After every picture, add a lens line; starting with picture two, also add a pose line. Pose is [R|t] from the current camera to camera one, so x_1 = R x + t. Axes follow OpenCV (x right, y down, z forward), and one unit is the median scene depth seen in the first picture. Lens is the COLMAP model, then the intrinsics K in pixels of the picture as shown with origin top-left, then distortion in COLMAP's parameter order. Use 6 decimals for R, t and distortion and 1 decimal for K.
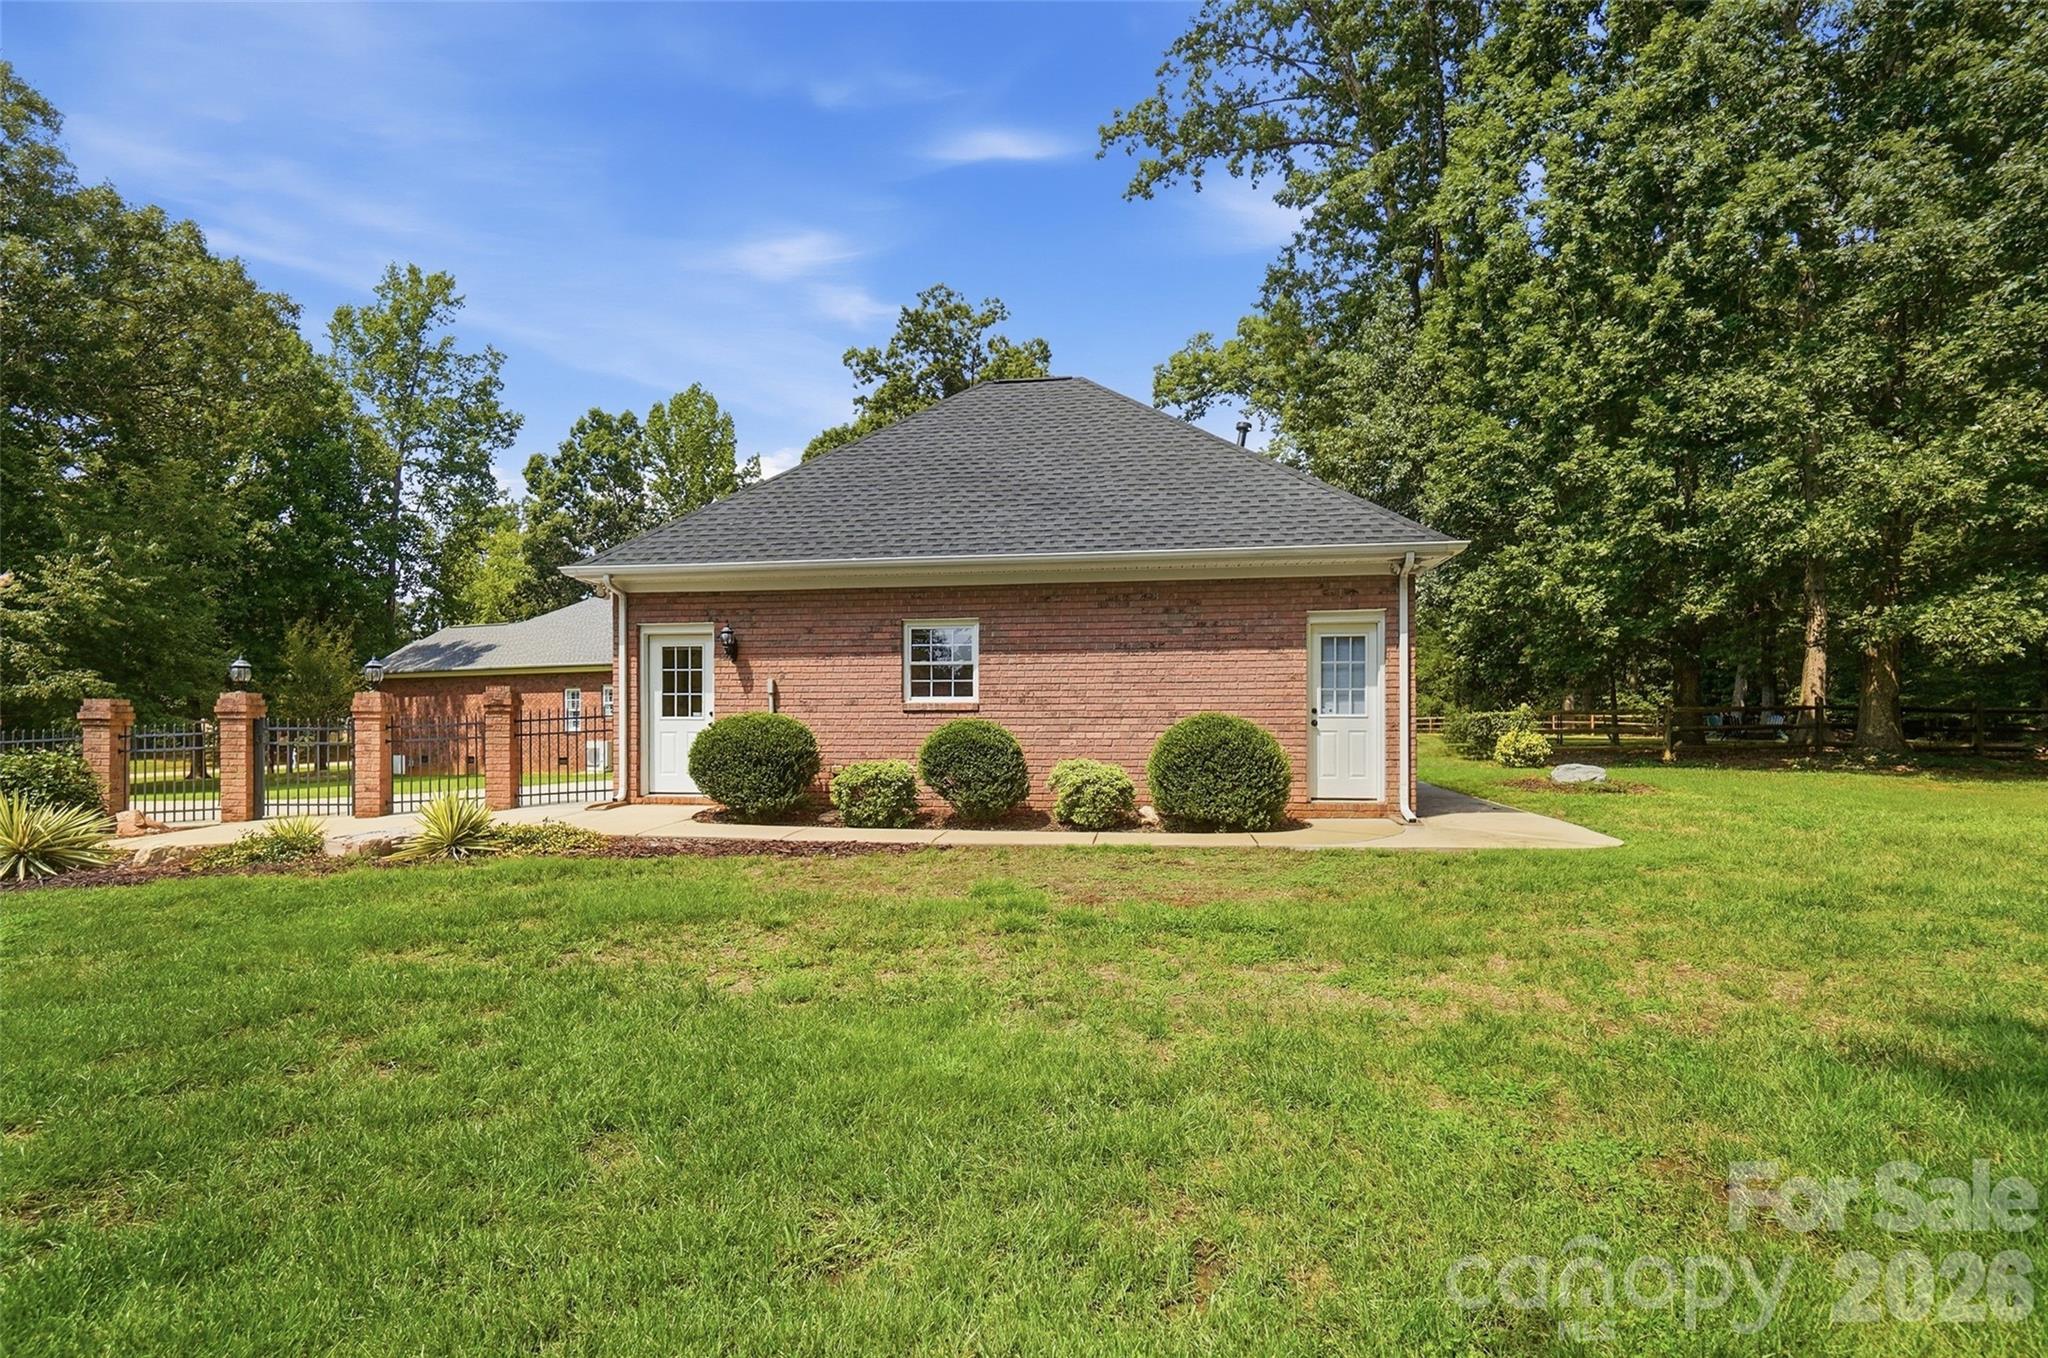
lens RADIAL K [[953.5, 0, 1024.4], [0, 953.5, 717.7], [0, 0, 1]] dist [-0.002188, -0.000446]
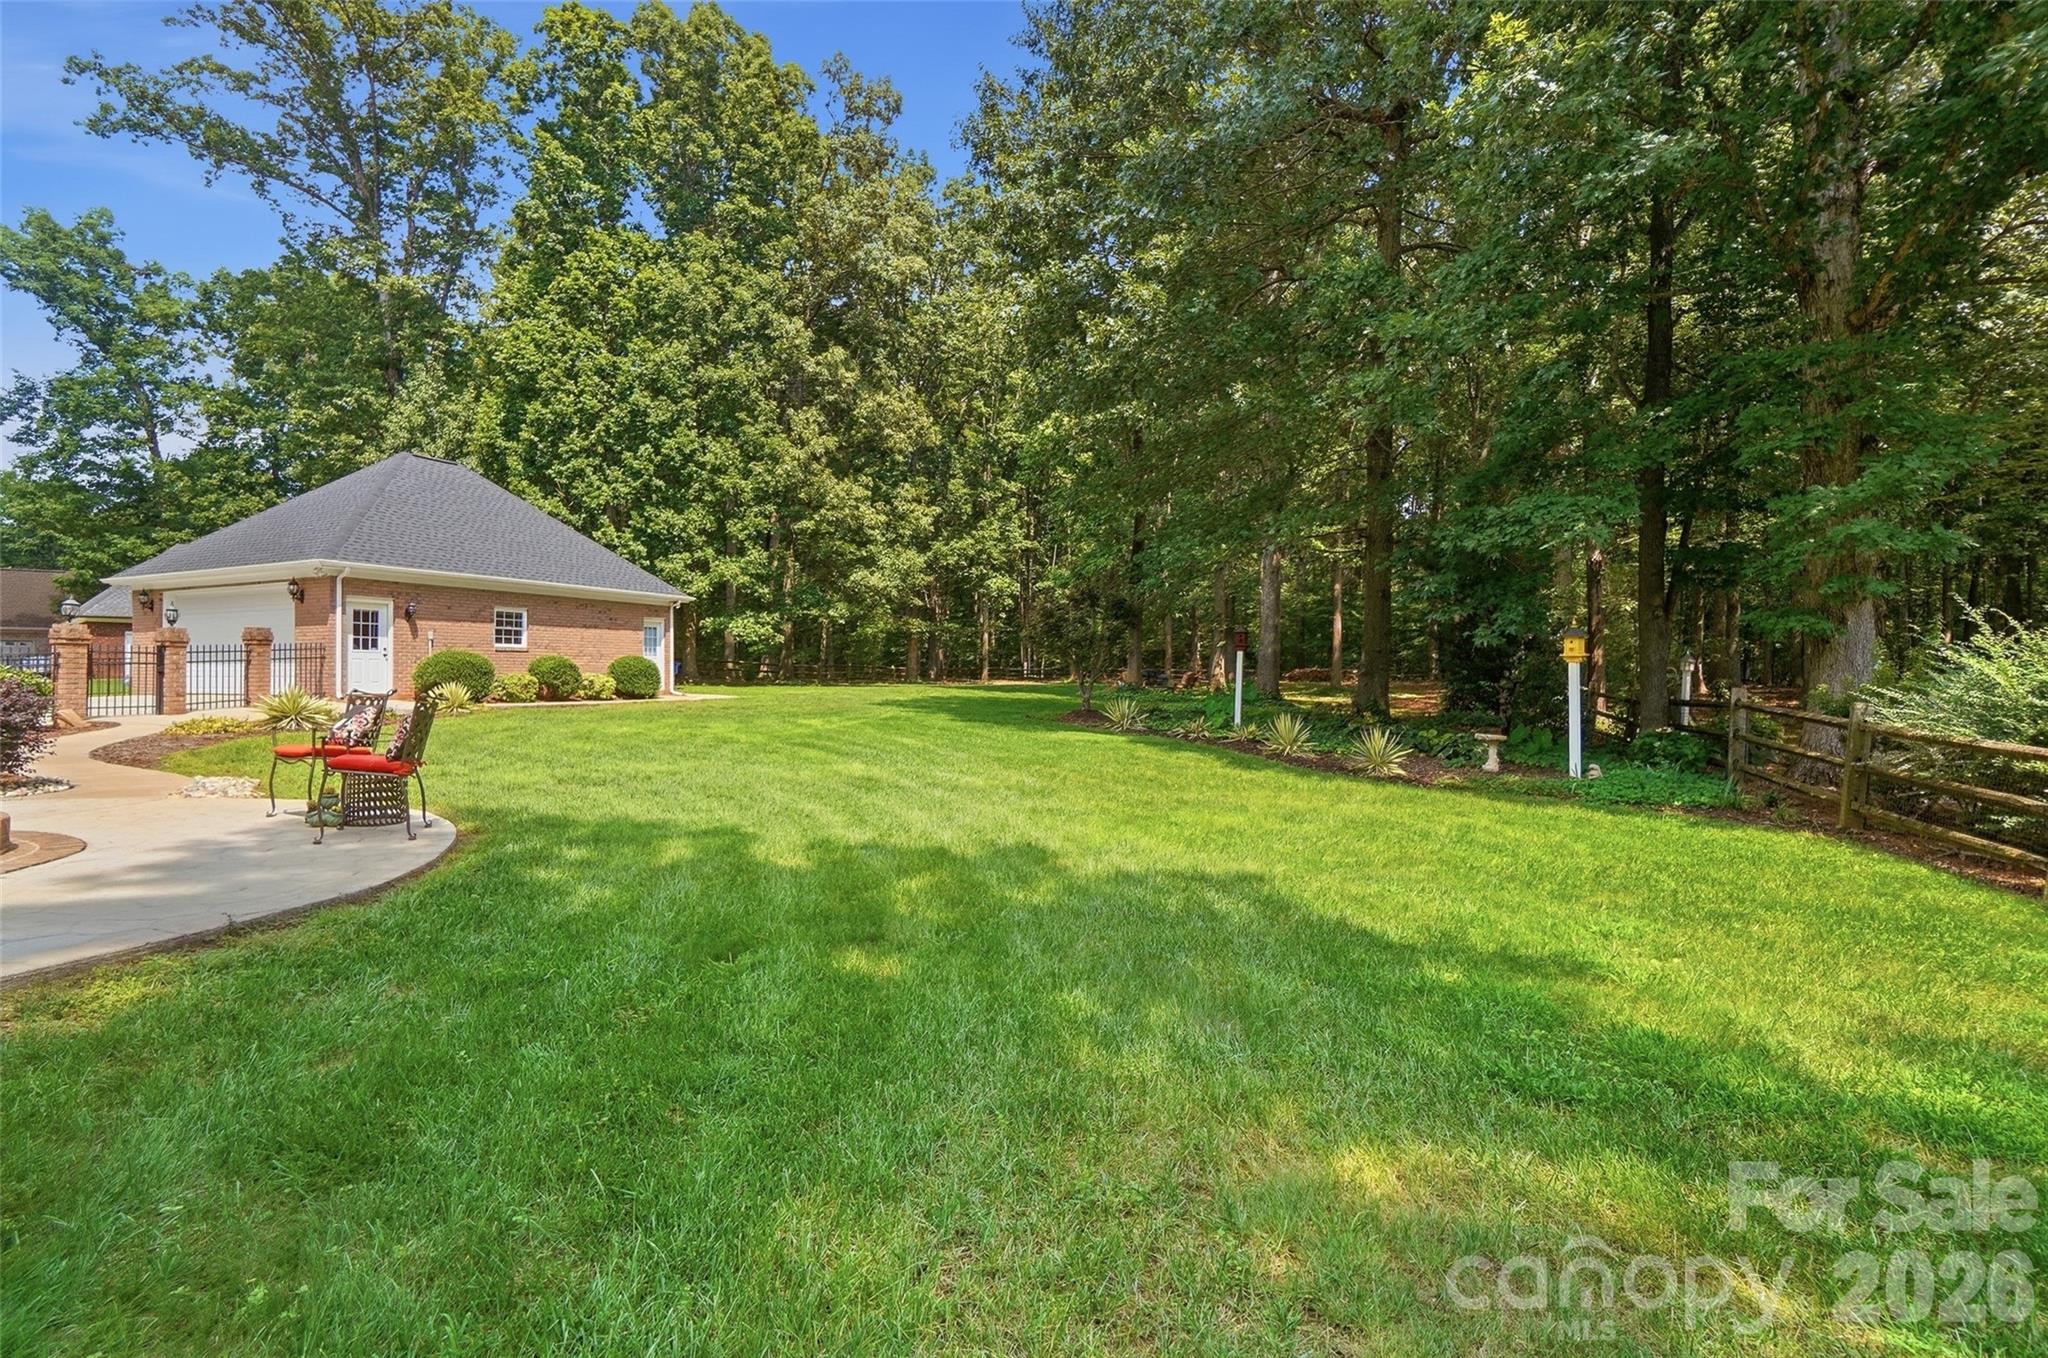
lens RADIAL K [[915.4, 0, 1022.8], [0, 915.4, 663.4], [0, 0, 1]] dist [-0.005873, -0.000743]
pose [[0.269646, 0.012549, 0.962878, -1.635100], [-0.009191, 0.999903, -0.010458, 0.029236], [-0.962916, -0.006029, 0.269735, -0.601348]]
